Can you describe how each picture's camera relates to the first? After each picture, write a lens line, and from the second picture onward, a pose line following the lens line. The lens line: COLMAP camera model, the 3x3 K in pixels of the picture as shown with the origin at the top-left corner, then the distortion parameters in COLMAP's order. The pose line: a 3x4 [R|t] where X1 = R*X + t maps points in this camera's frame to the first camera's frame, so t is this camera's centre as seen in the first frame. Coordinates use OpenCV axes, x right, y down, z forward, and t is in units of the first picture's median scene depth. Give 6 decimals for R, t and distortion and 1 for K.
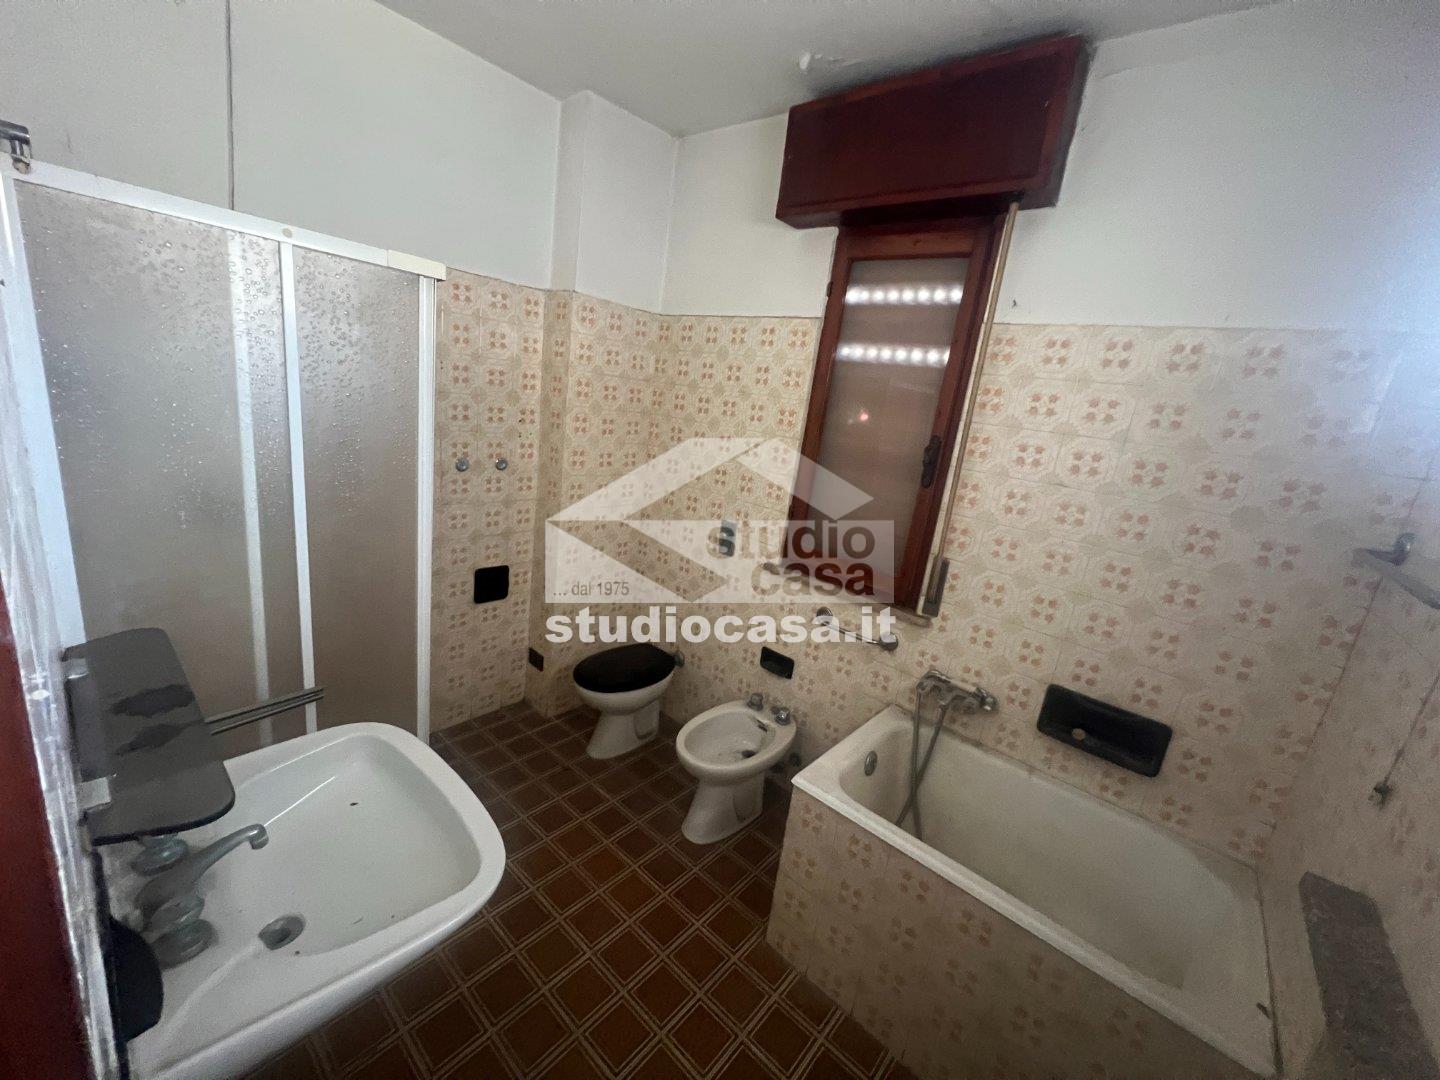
lens RADIAL K [[575.8, 0, 719.5], [0, 575.8, 538.2], [0, 0, 1]] dist [0.005818, 0.000275]
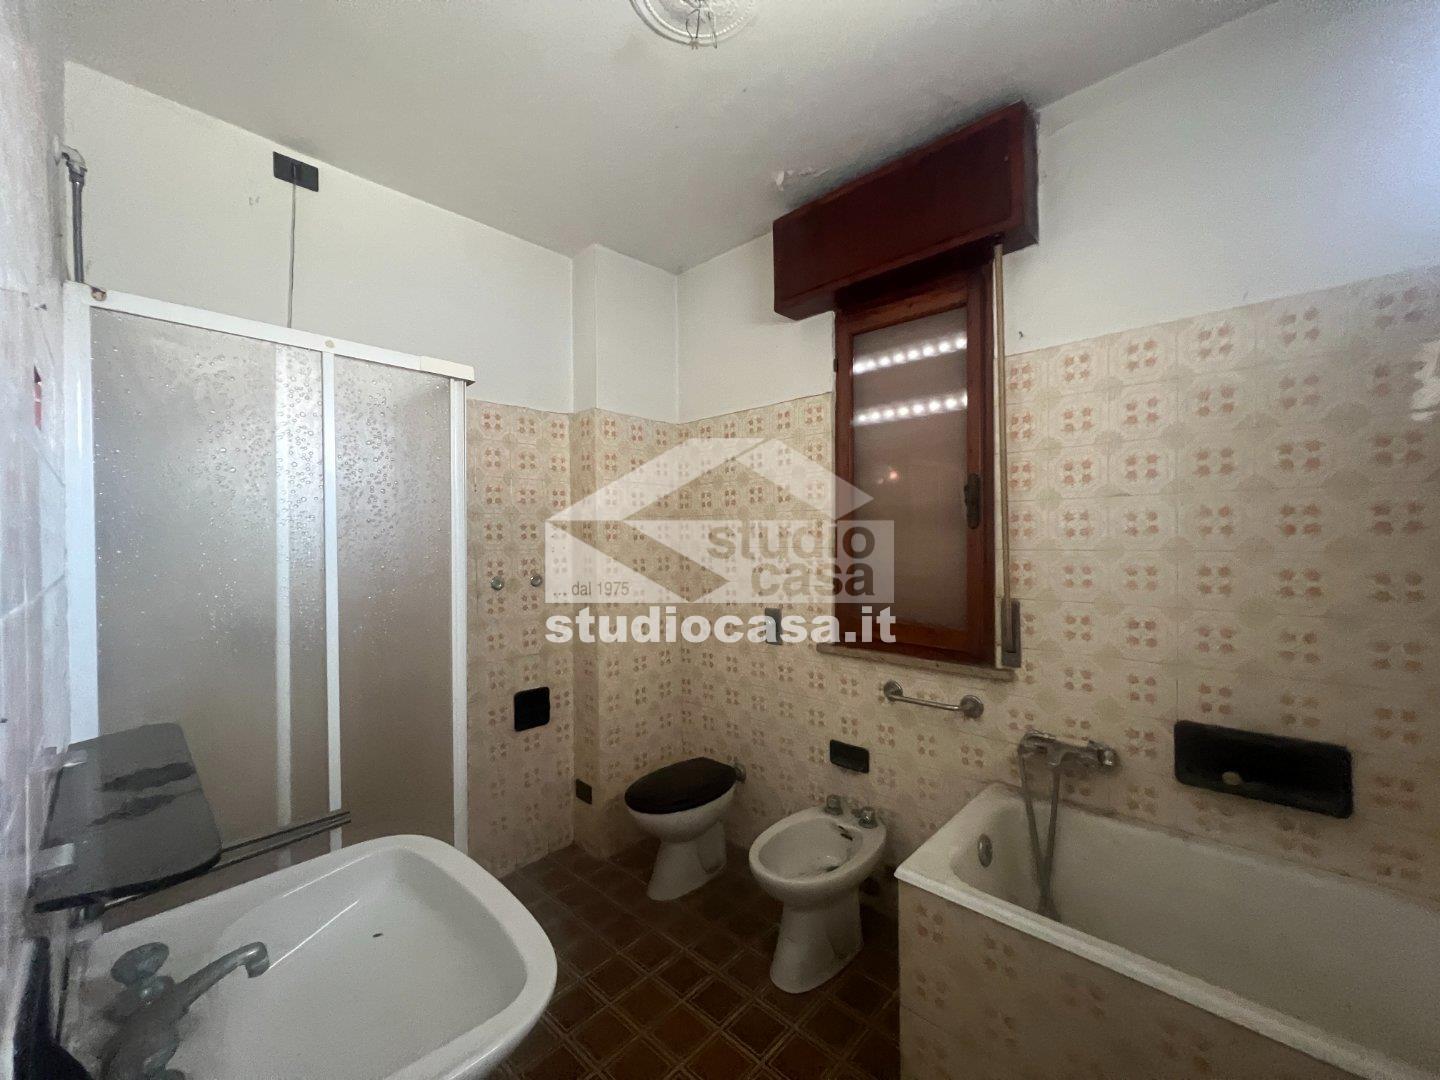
lens RADIAL K [[575.8, 0, 720.4], [0, 575.8, 536.5], [0, 0, 1]] dist [0.005818, 0.000275]
pose [[0.989654, -0.137830, -0.039851, -0.019284], [0.124189, 0.962009, -0.243138, 0.106939], [0.071849, 0.235674, 0.969173, 0.056785]]
